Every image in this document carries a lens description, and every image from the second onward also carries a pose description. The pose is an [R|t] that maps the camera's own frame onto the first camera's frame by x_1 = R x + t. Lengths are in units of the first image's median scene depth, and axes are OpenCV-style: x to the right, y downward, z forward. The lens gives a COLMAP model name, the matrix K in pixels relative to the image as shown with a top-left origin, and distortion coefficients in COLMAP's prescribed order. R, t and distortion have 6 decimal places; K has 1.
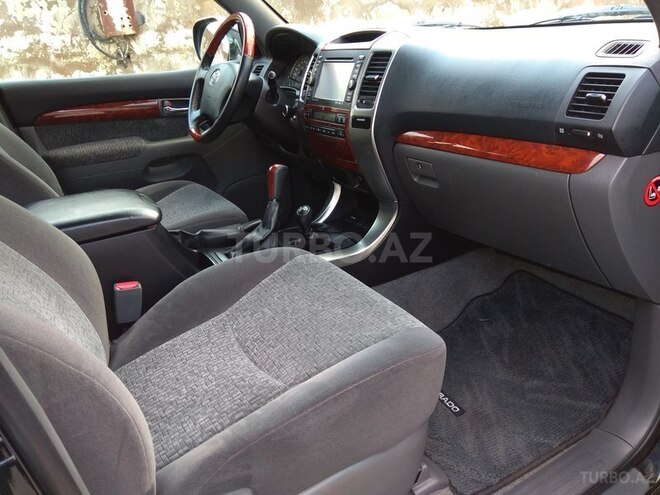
lens RADIAL K [[520.2, 0, 330.0], [0, 520.2, 247.5], [0, 0, 1]] dist [0.136261, -0.209327]
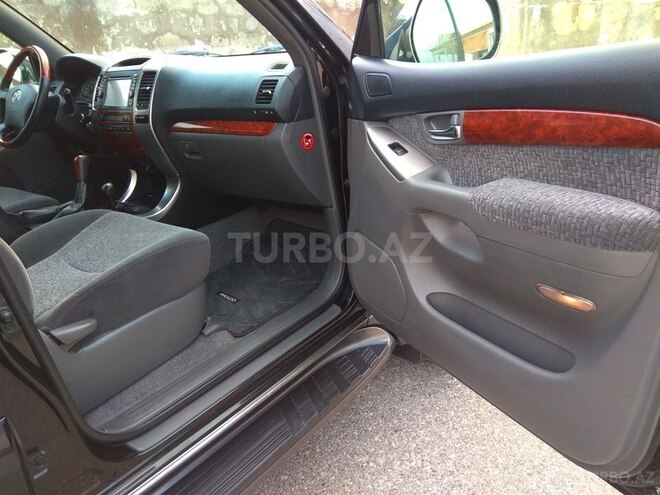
lens RADIAL K [[520.2, 0, 330.0], [0, 520.2, 247.5], [0, 0, 1]] dist [0.136261, -0.209327]
pose [[0.935266, -0.132433, 0.328235, 0.017116], [0.147212, 0.988893, -0.020472, 0.201246], [-0.321878, 0.067467, 0.944374, -0.482009]]
